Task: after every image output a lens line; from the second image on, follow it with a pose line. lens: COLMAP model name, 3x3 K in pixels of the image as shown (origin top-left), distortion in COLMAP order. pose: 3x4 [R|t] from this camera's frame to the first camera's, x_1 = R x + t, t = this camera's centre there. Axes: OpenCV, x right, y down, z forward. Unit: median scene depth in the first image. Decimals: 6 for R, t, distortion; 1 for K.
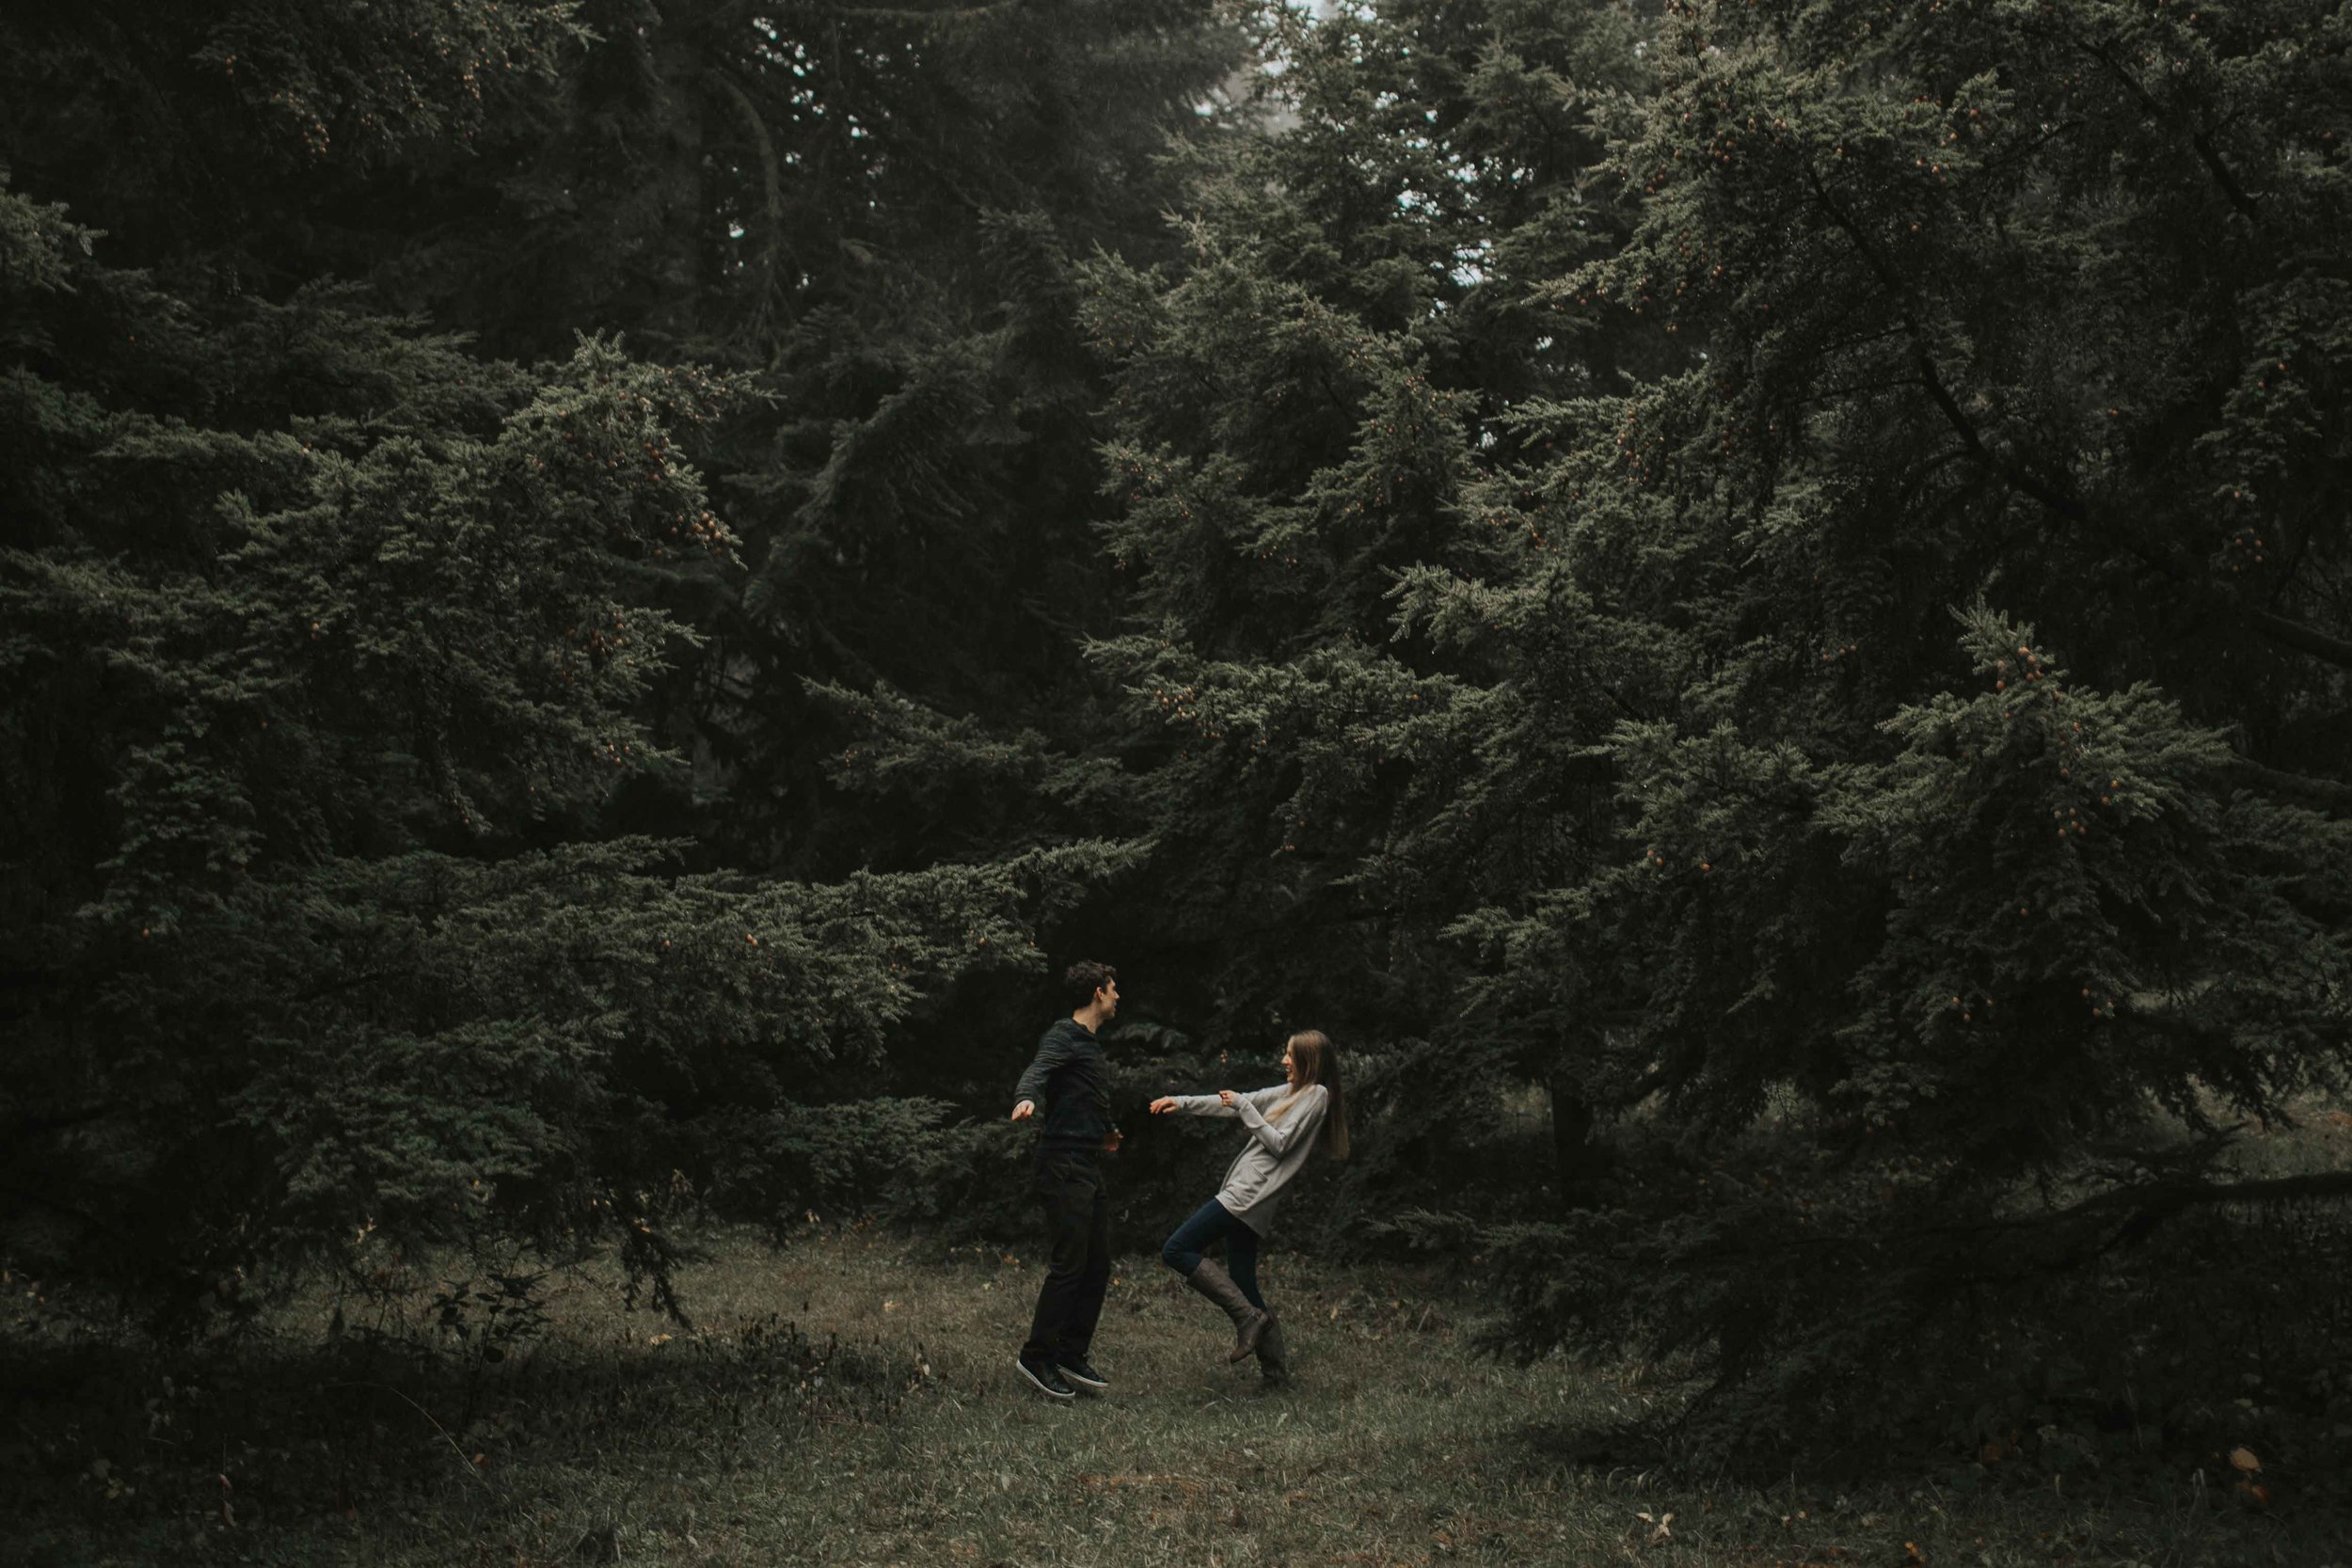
lens RADIAL K [[2813.6, 0, 1185.4], [0, 2813.6, 607.8], [0, 0, 1]] dist [-0.098450, 0.119461]
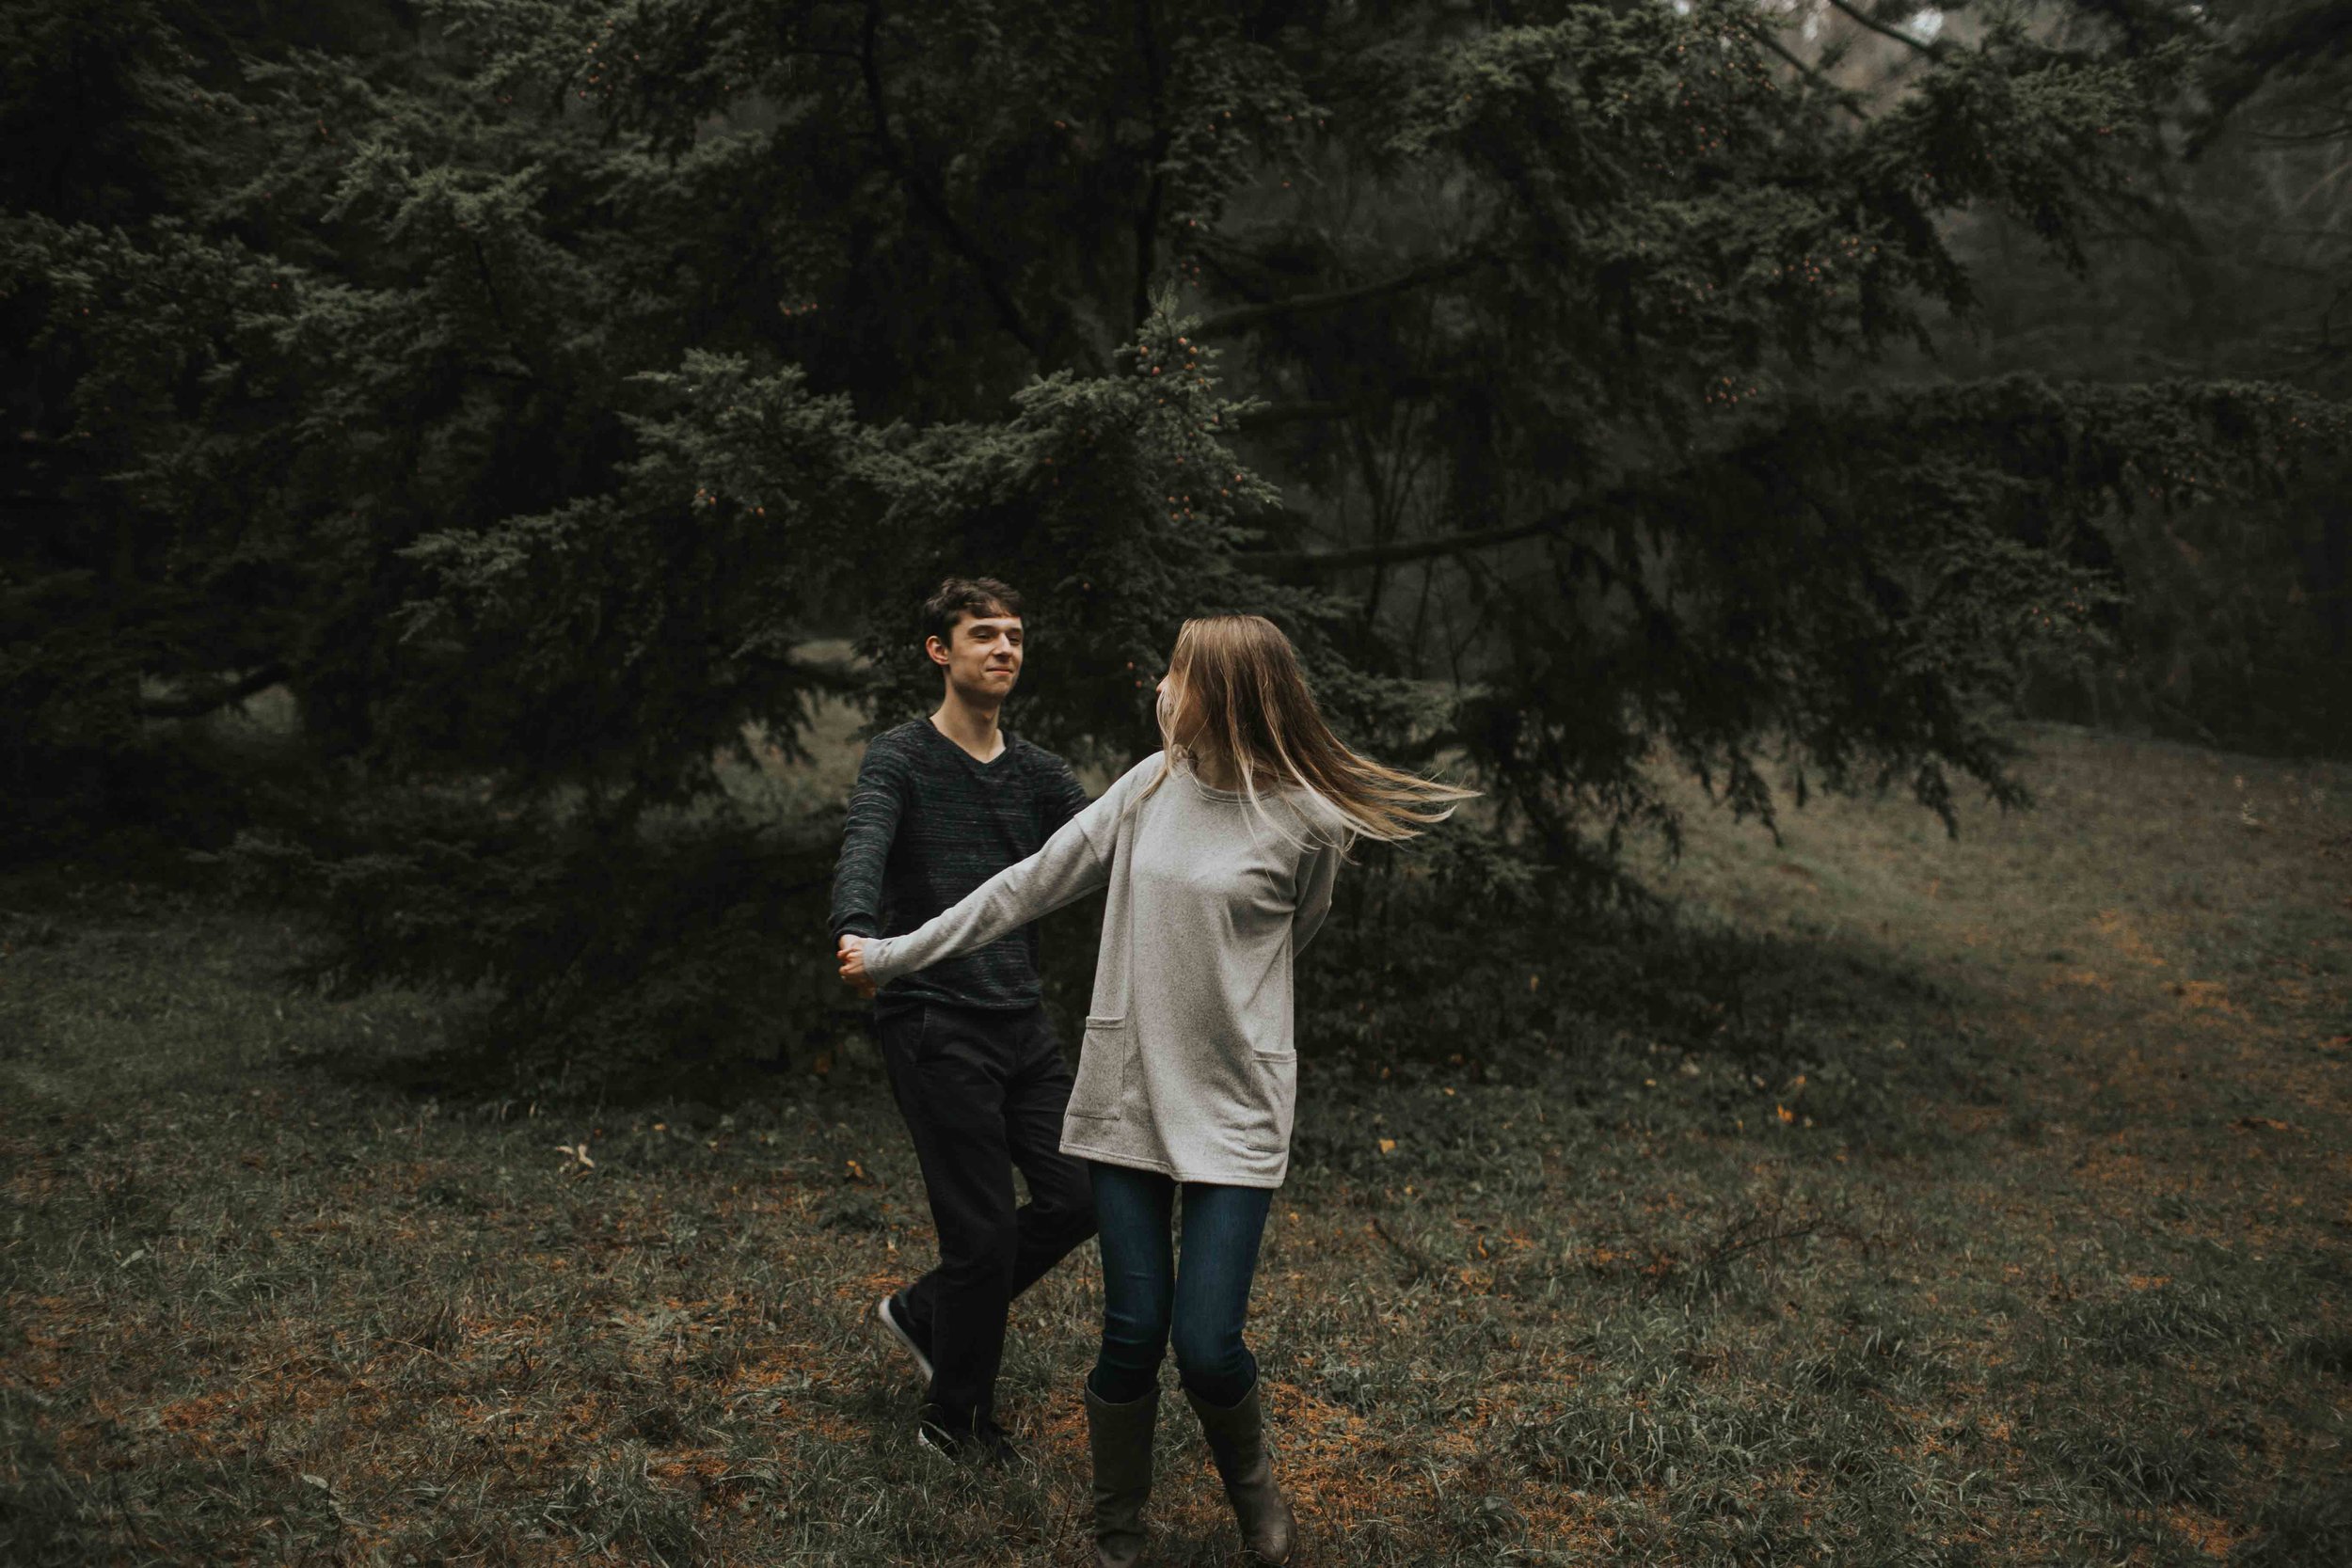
lens RADIAL K [[2312.8, 0, 1213.1], [0, 2312.8, 773.4], [0, 0, 1]] dist [-0.091161, 0.119864]
pose [[0.748313, 0.020864, 0.663017, -0.183849], [-0.154315, 0.977559, 0.143405, 0.034247], [-0.645147, -0.209625, 0.734740, 0.235458]]
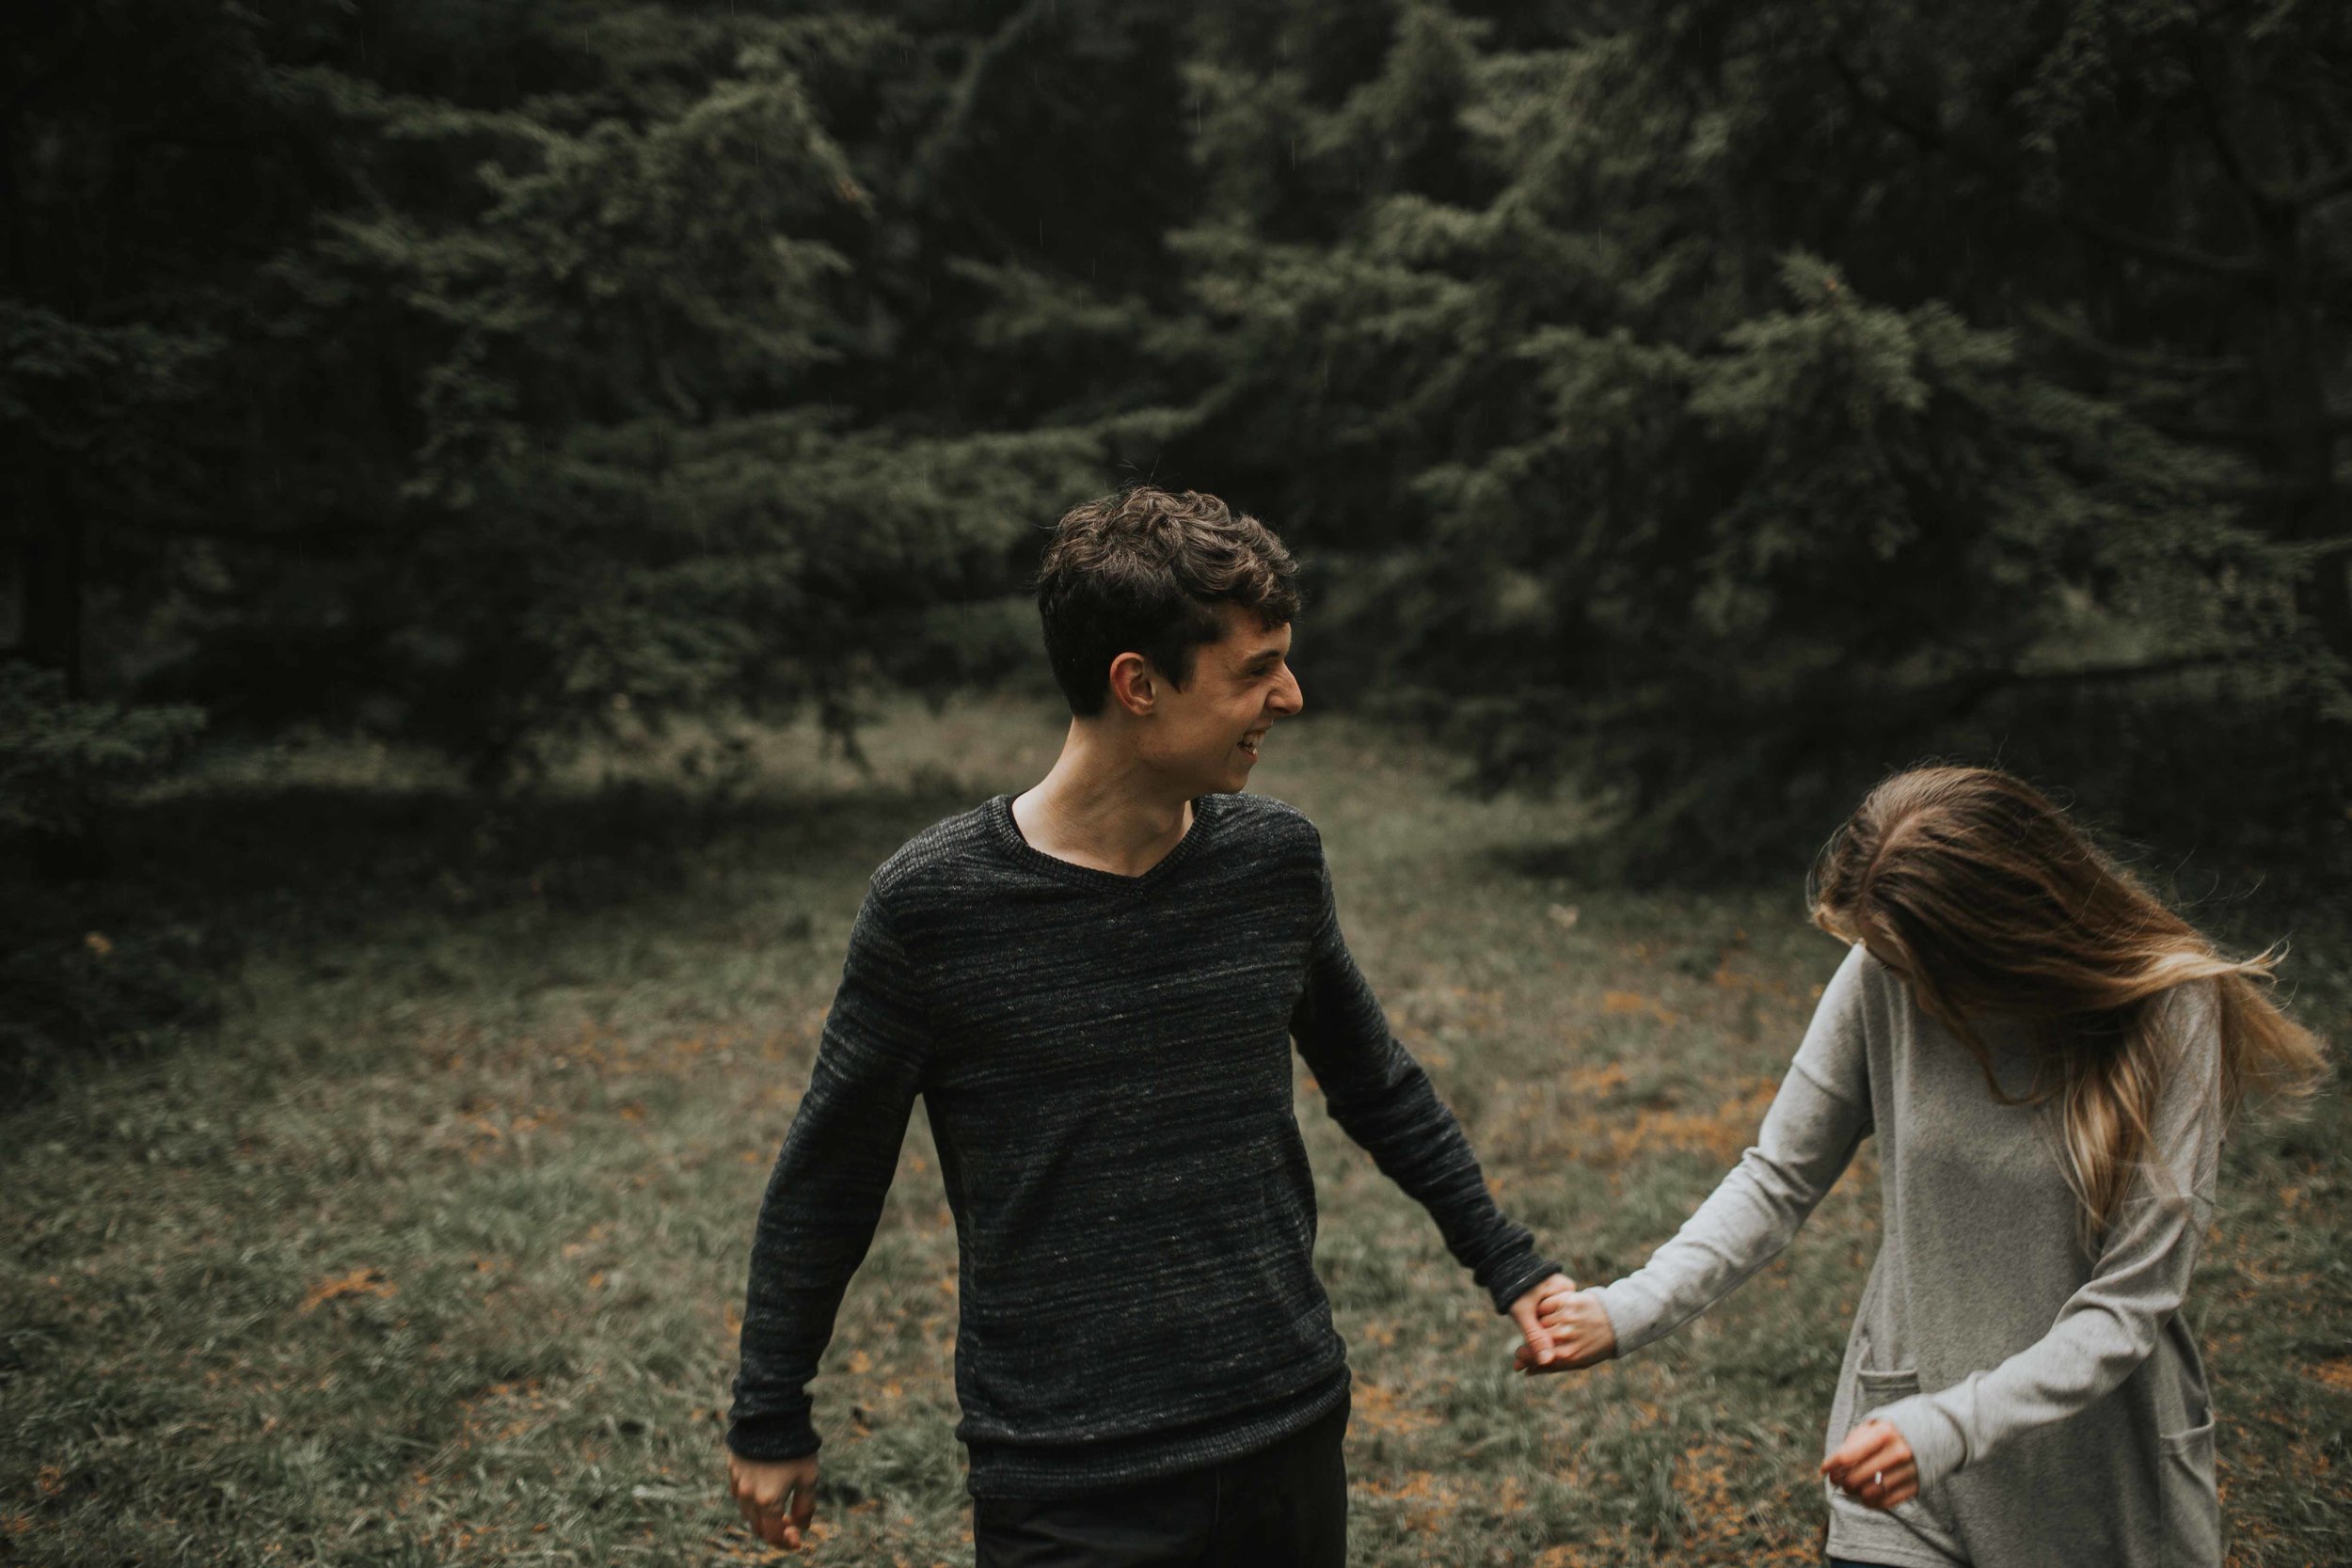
lens RADIAL K [[2428.0, 0, 1190.6], [0, 2428.0, 760.9], [0, 0, 1]] dist [-0.073234, 0.084401]
pose [[0.998687, 0.000397, -0.051220, 0.039772], [0.012332, 0.968692, 0.247961, -0.038160], [0.049715, -0.248267, 0.967415, -0.127582]]
